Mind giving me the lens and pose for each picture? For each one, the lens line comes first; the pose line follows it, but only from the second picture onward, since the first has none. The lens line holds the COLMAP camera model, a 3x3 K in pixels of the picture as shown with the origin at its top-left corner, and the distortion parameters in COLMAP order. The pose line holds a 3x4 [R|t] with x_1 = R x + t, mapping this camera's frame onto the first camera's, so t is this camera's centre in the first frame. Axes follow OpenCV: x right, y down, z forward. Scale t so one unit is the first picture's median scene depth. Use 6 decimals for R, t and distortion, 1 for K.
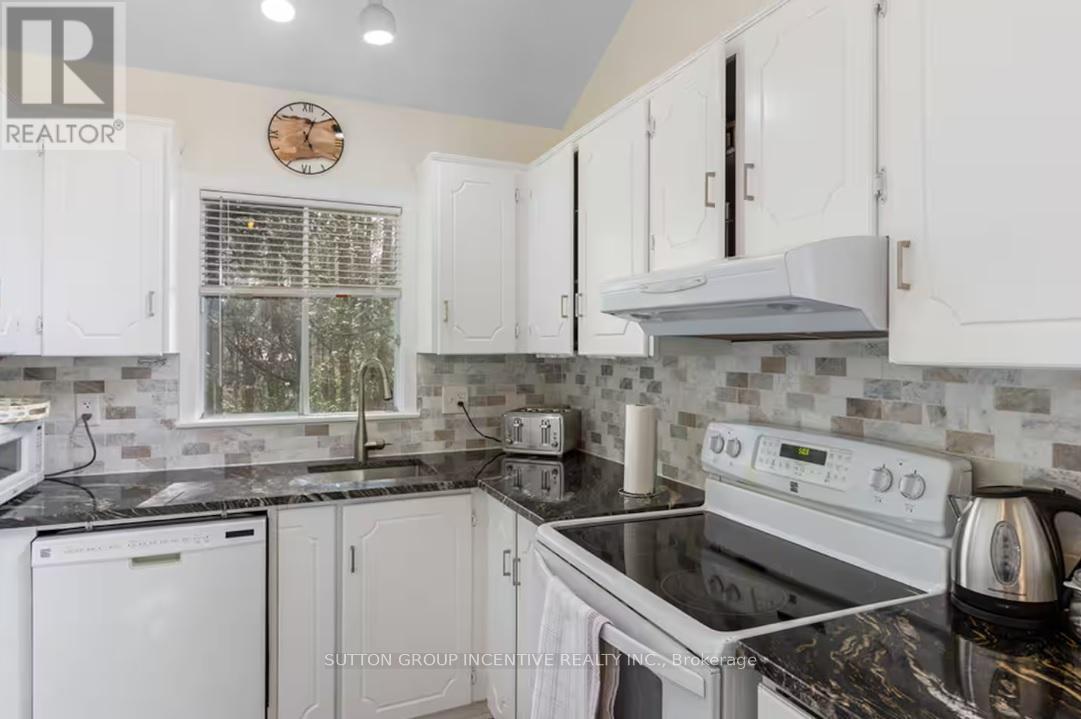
lens RADIAL K [[628.5, 0, 541.8], [0, 628.5, 356.3], [0, 0, 1]] dist [0.000783, -0.003556]
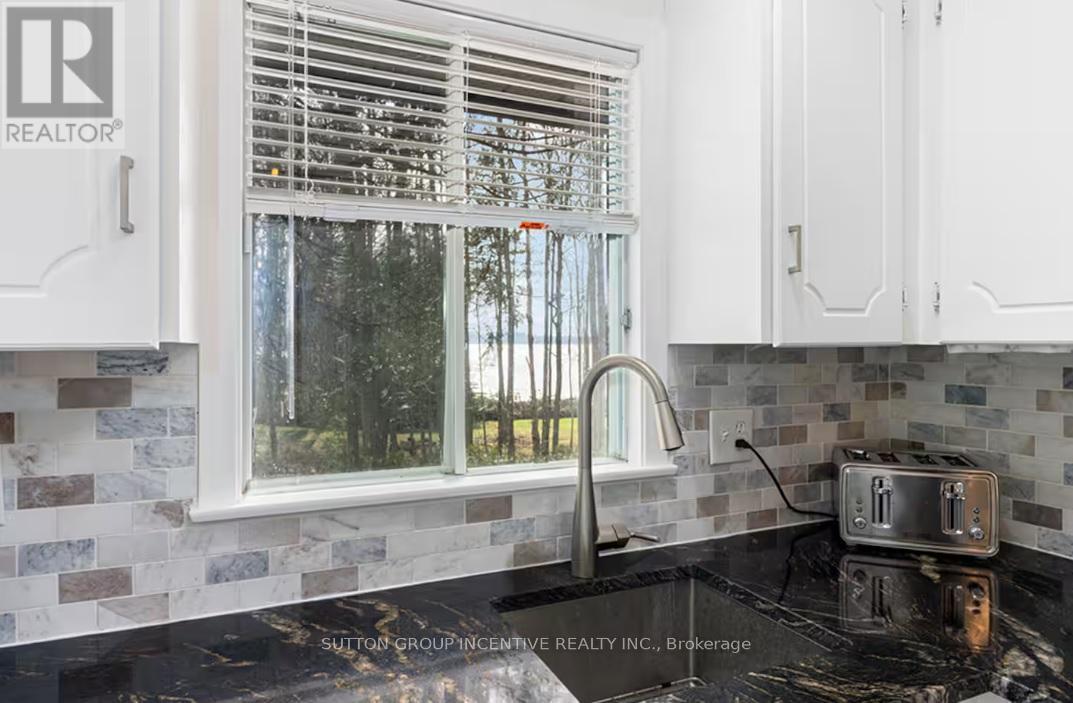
lens RADIAL K [[622.3, 0, 535.7], [0, 622.3, 351.3], [0, 0, 1]] dist [-0.009860, 0.000113]
pose [[0.999999, -0.001177, 0.001140, -0.337570], [0.001178, 0.999999, -0.000738, 0.000714], [-0.001139, 0.000740, 0.999999, 0.560801]]
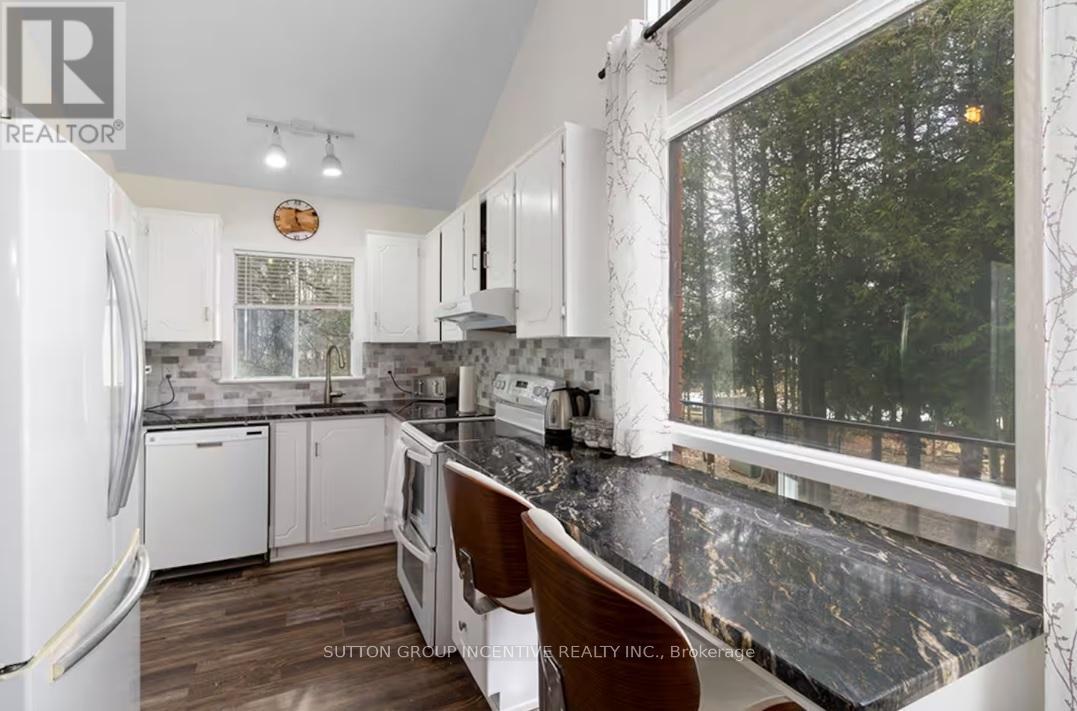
lens RADIAL K [[501.4, 0, 537.6], [0, 501.4, 348.5], [0, 0, 1]] dist [0.004185, 0.000435]
pose [[0.999011, -0.002112, 0.044410, 0.244113], [0.002714, 0.999905, -0.013499, 0.034877], [-0.044377, 0.013606, 0.998922, -0.442993]]
